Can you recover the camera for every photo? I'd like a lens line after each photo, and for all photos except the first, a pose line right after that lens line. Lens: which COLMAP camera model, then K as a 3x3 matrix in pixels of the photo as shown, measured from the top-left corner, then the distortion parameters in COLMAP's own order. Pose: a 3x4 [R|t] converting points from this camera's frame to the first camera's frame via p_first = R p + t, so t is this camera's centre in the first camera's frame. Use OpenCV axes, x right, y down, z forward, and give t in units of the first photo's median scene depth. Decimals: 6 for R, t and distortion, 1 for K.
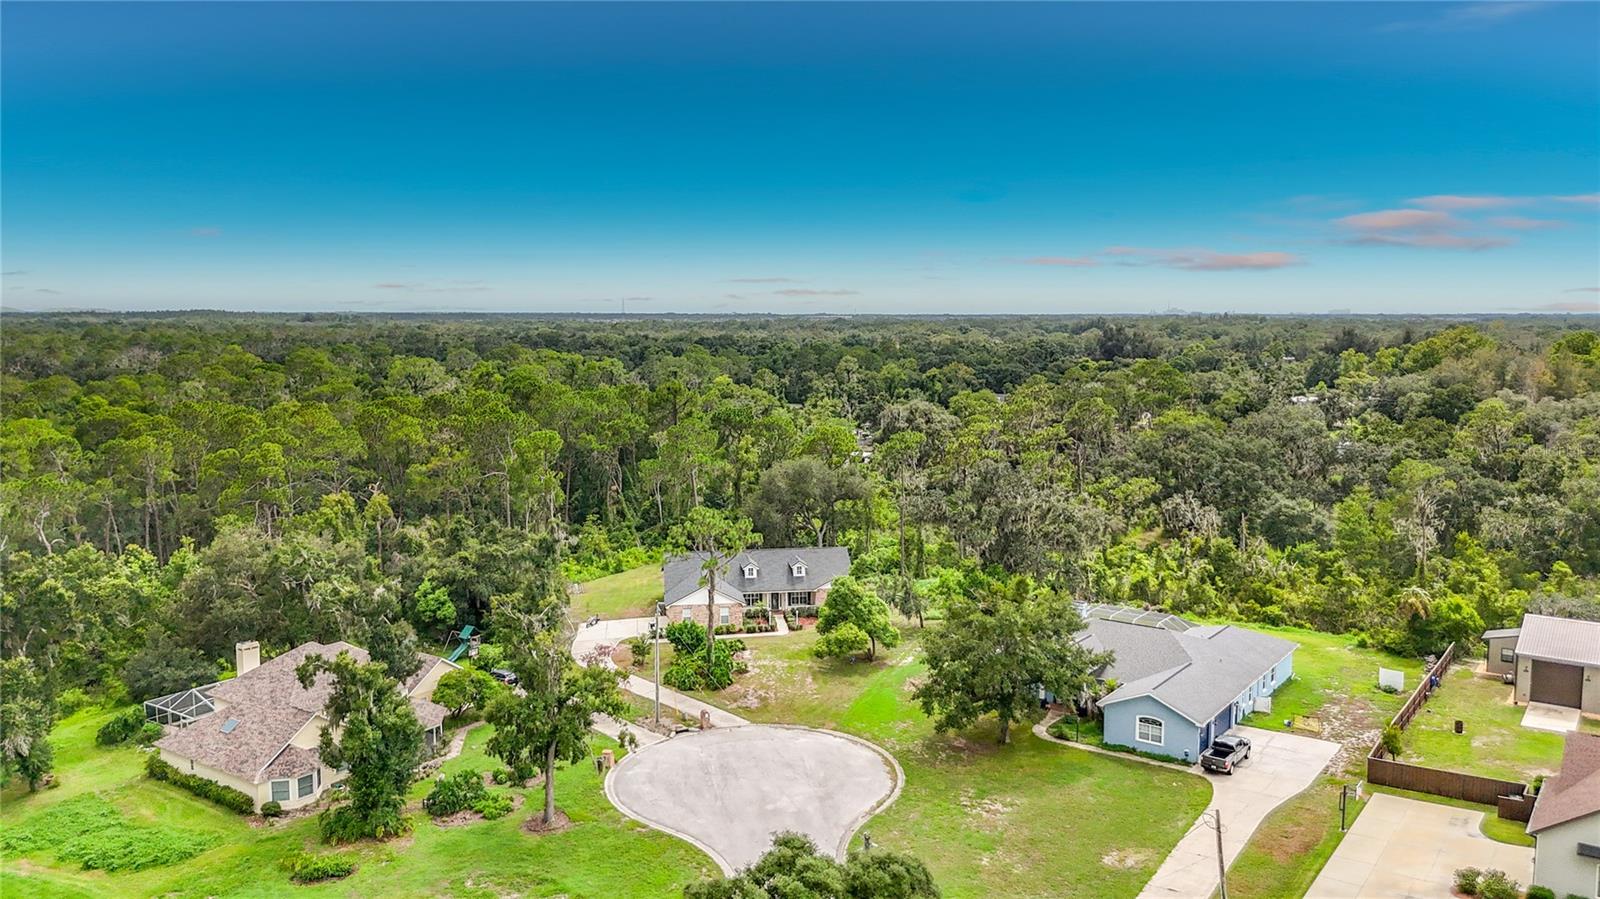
lens RADIAL K [[1168.5, 0, 799.3], [0, 1168.5, 420.9], [0, 0, 1]] dist [0.008049, 0.000969]
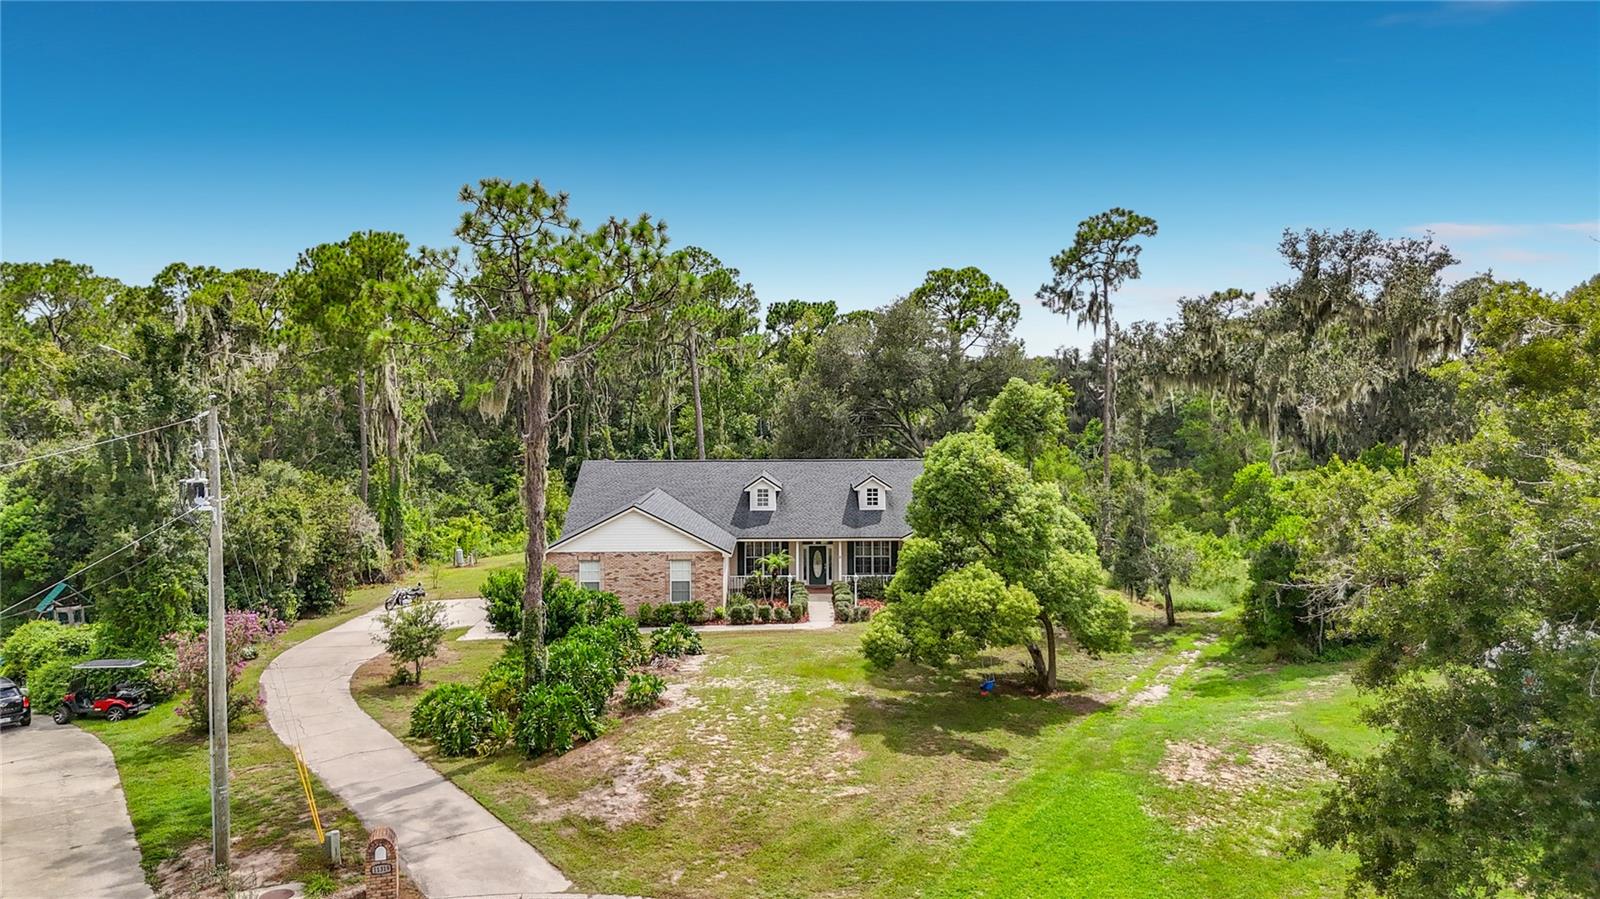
lens RADIAL K [[1193.9, 0, 796.6], [0, 1193.9, 401.9], [0, 0, 1]] dist [0.005015, -0.009402]
pose [[0.991455, -0.001297, -0.130442, 0.032370], [-0.008790, 0.997014, -0.076723, 0.136055], [0.130152, 0.077214, 0.988483, 0.584922]]
